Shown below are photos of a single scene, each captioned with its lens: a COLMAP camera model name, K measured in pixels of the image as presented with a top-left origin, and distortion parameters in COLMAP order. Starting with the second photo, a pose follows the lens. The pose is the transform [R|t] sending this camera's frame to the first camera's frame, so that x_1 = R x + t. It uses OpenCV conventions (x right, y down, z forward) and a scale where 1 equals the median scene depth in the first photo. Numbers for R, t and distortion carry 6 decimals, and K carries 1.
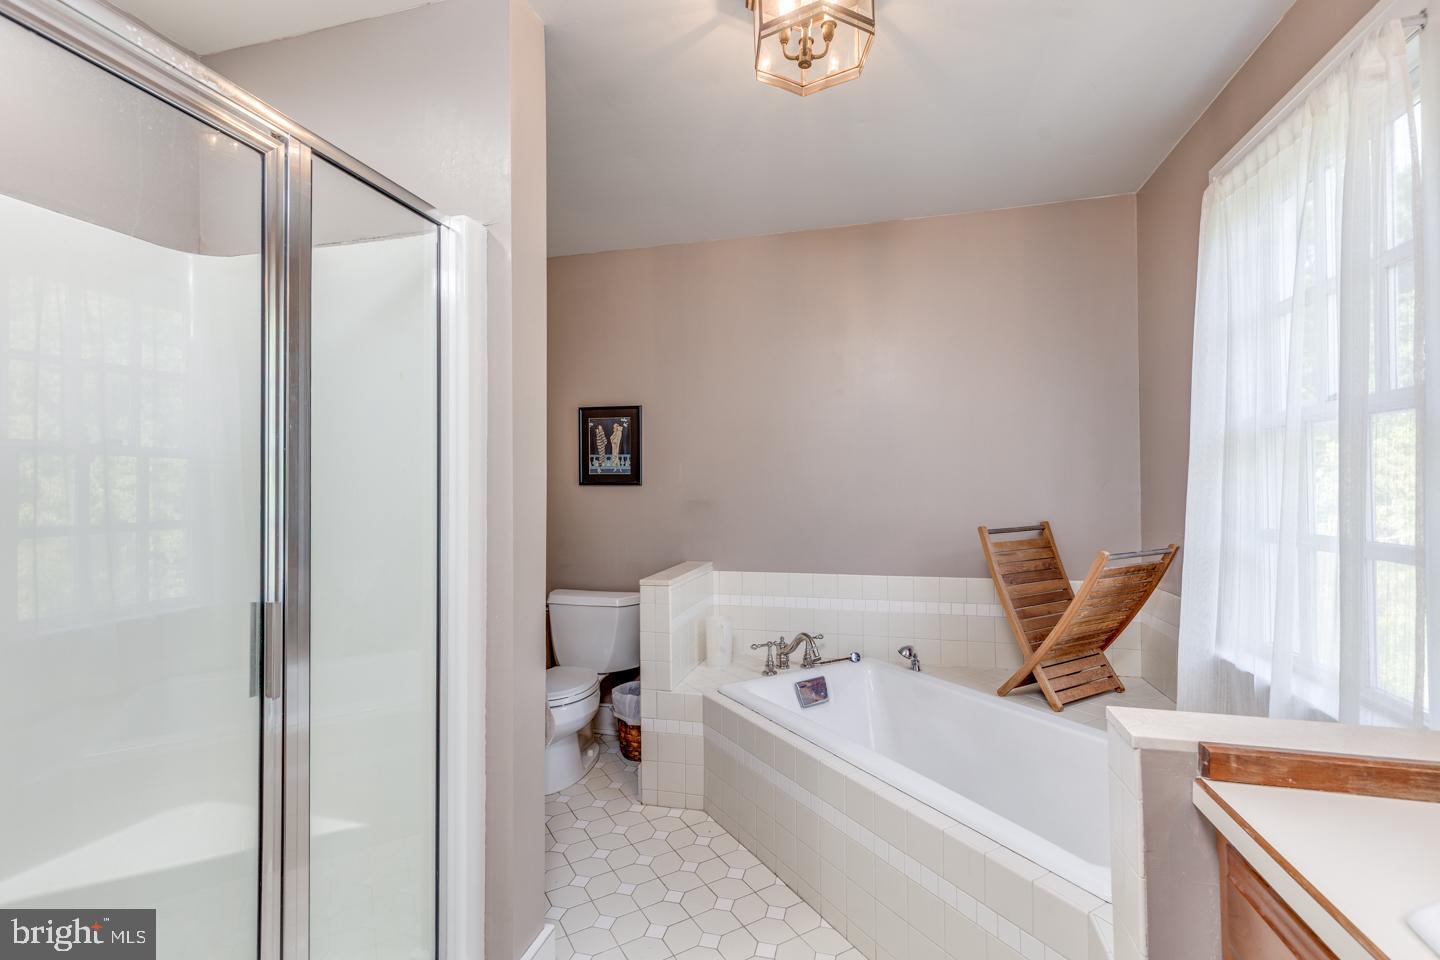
lens RADIAL K [[647.5, 0, 723.3], [0, 647.5, 479.9], [0, 0, 1]] dist [0.006519, -0.001863]
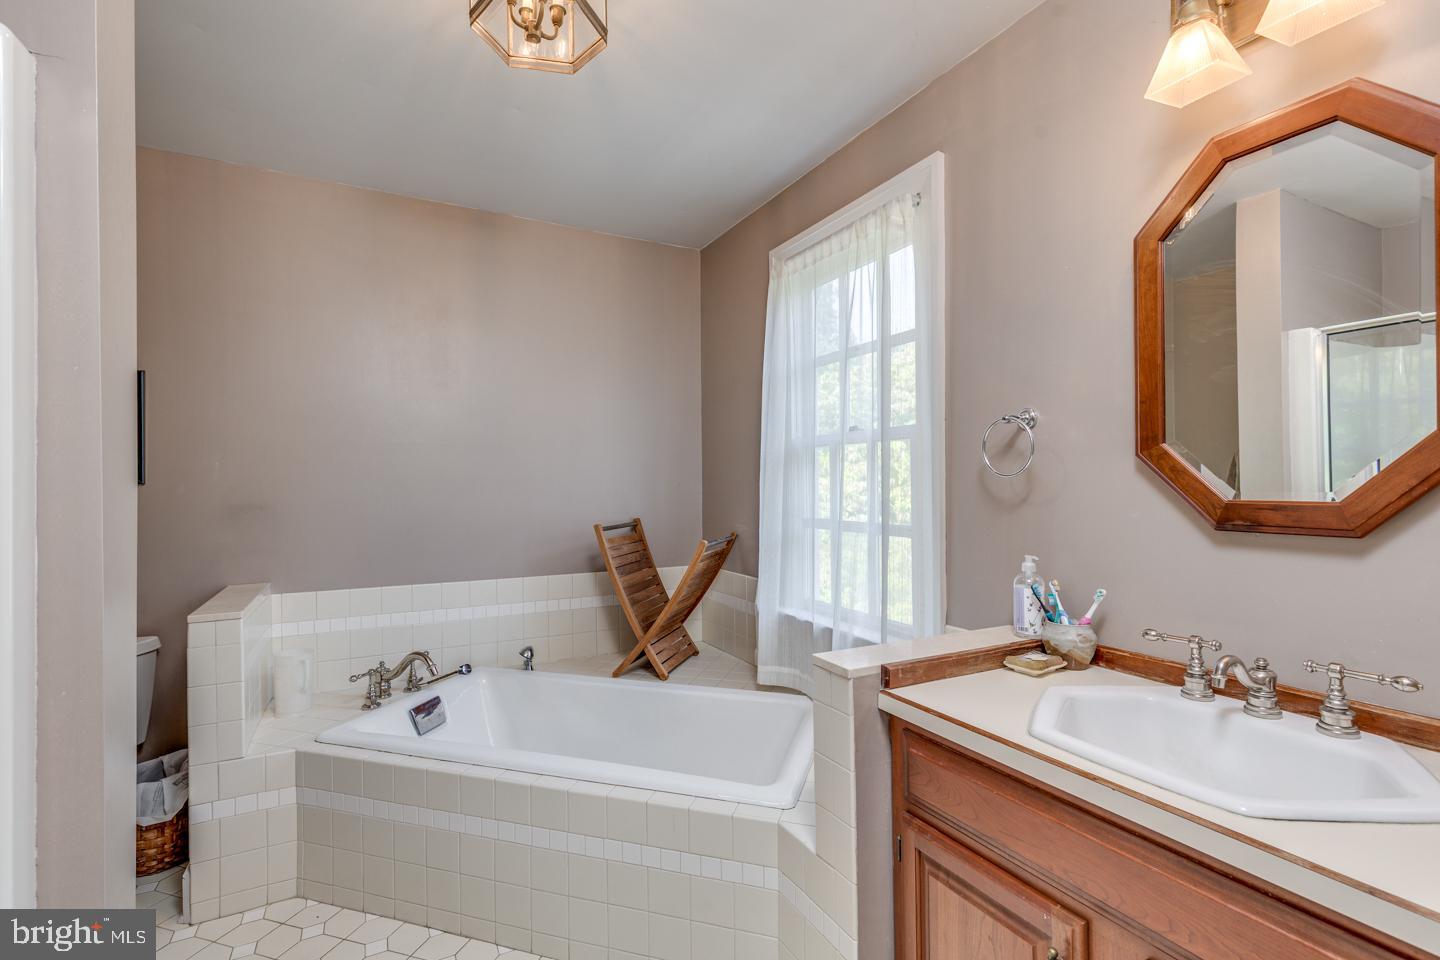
lens RADIAL K [[647.5, 0, 722.8], [0, 647.5, 486.5], [0, 0, 1]] dist [0.006519, -0.001863]
pose [[0.734608, 0.003412, 0.678483, -0.183740], [-0.009241, 0.999945, 0.004977, 0.001413], [-0.678429, -0.009926, 0.734599, 0.068783]]
